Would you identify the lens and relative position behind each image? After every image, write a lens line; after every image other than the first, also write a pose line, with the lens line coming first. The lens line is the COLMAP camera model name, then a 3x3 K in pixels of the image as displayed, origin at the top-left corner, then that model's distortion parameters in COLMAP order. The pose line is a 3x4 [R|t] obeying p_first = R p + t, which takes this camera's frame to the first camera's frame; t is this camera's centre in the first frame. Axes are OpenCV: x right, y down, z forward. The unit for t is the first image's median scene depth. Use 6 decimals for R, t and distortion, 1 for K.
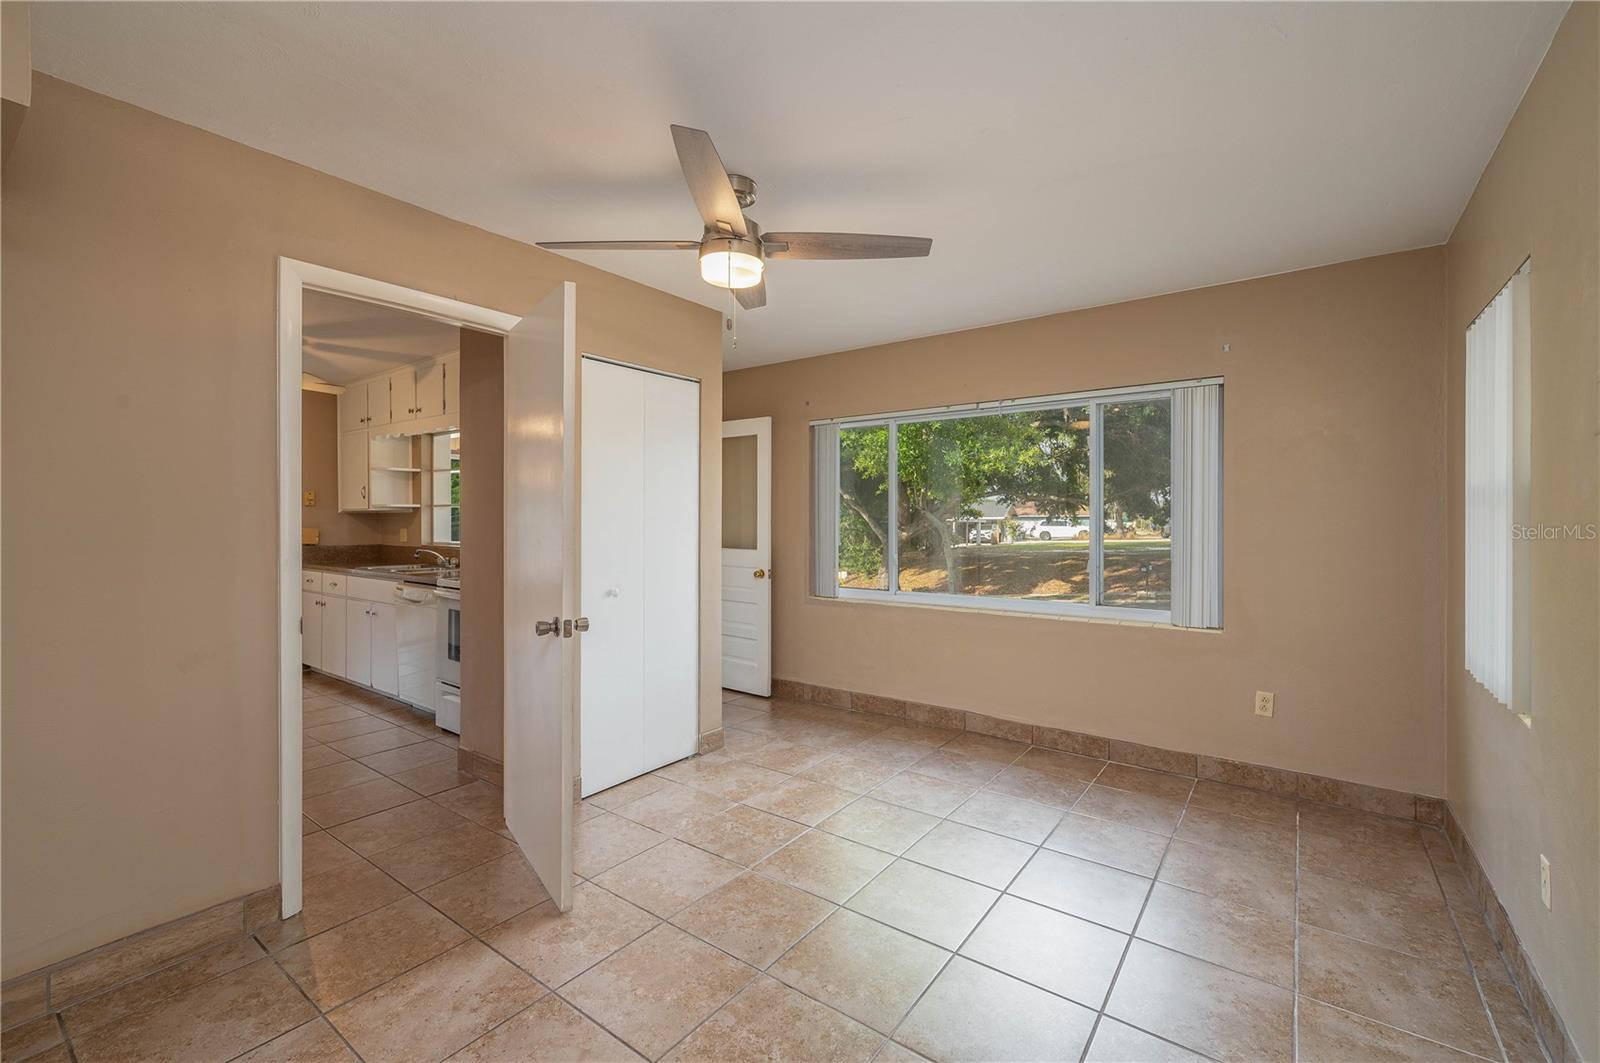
lens RADIAL K [[651.3, 0, 799.8], [0, 651.3, 532.1], [0, 0, 1]] dist [-0.002644, -0.000099]
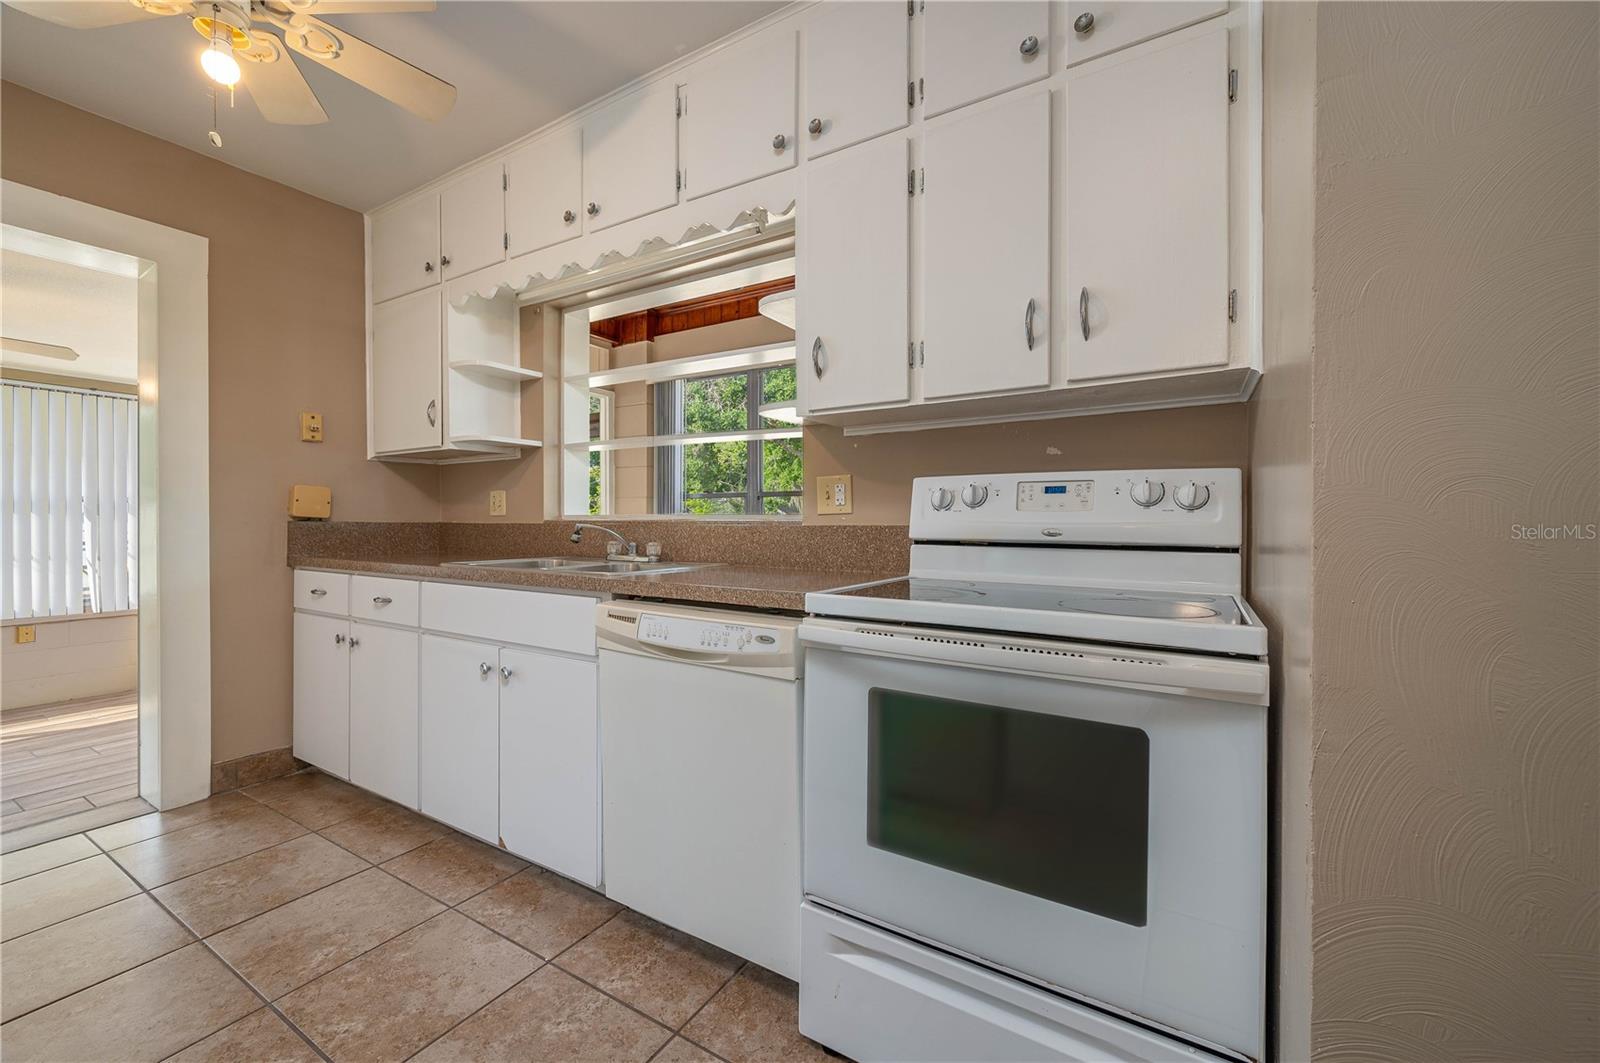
lens RADIAL K [[637.4, 0, 799.0], [0, 637.4, 529.6], [0, 0, 1]] dist [0.000575, 0.000027]
pose [[0.997003, 0.000956, 0.077356, -0.419486], [-0.000568, 0.999987, -0.005038, 0.029880], [-0.077359, 0.004979, 0.996991, 0.484352]]
